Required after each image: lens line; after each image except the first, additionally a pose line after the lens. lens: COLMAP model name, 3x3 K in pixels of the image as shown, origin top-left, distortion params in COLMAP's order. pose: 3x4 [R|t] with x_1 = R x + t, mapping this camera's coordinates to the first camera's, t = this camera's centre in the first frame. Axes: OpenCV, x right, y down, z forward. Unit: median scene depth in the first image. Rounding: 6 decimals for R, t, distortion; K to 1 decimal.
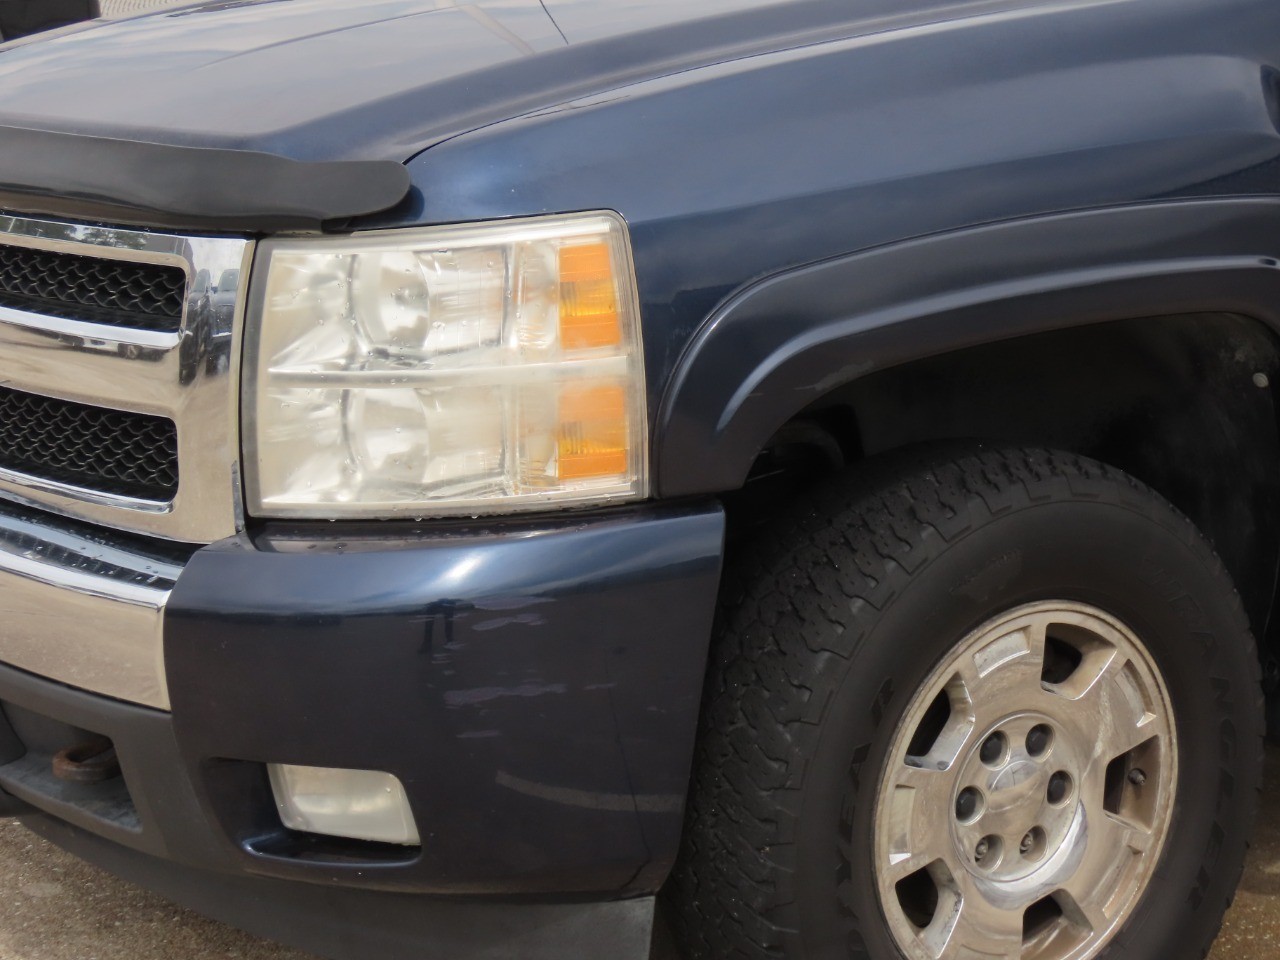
lens RADIAL K [[2933.2, 0, 645.8], [0, 2933.2, 482.0], [0, 0, 1]] dist [-0.037999, 0.000000]
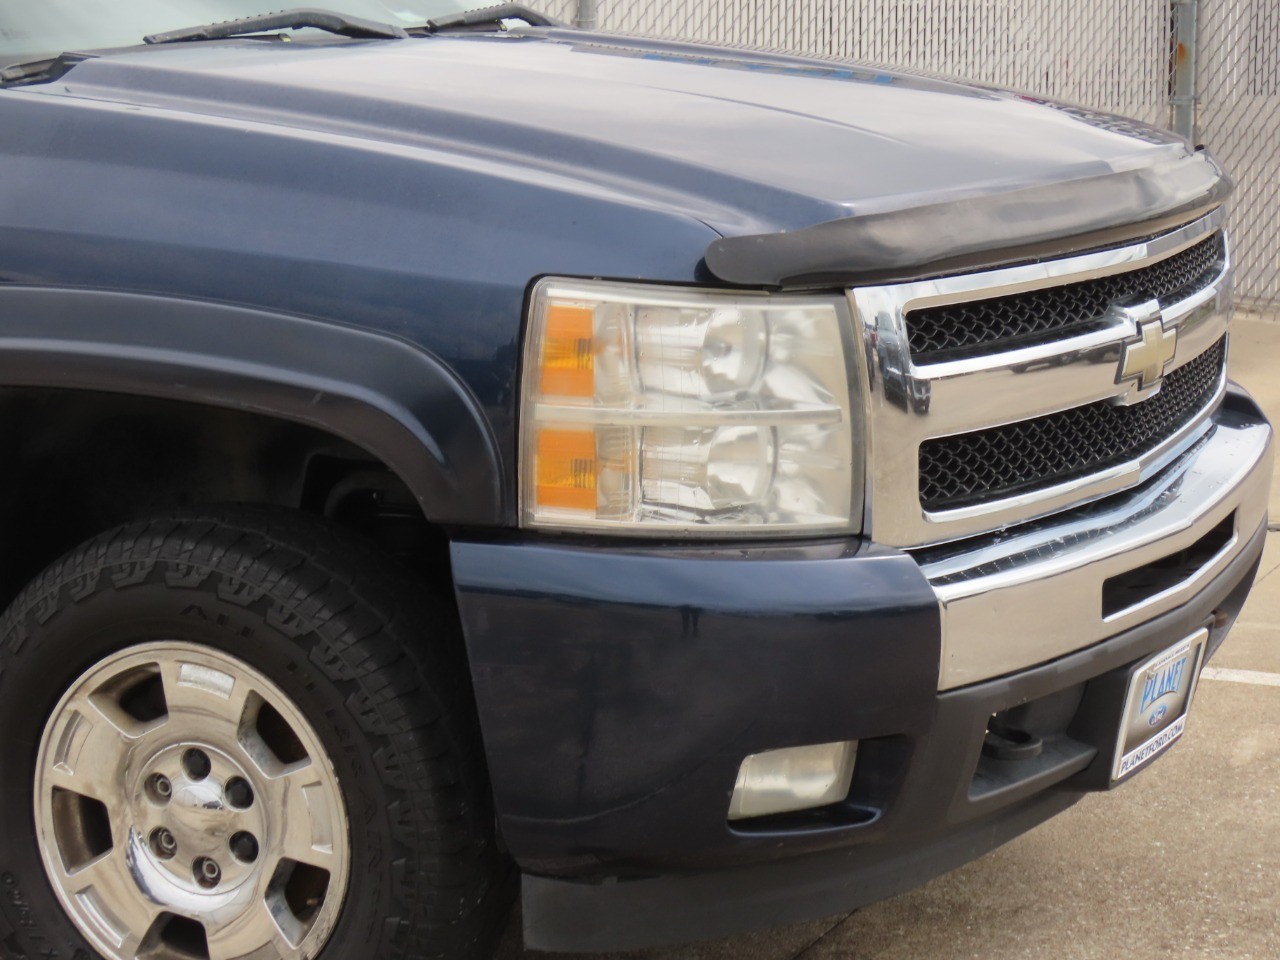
lens RADIAL K [[2933.2, 0, 649.4], [0, 2933.2, 479.3], [0, 0, 1]] dist [-0.037999, 0.000000]
pose [[-0.494751, -0.126274, 0.859812, -0.886766], [0.195474, 0.947863, 0.251684, -0.257918], [-0.846765, 0.292592, -0.444273, 1.305163]]
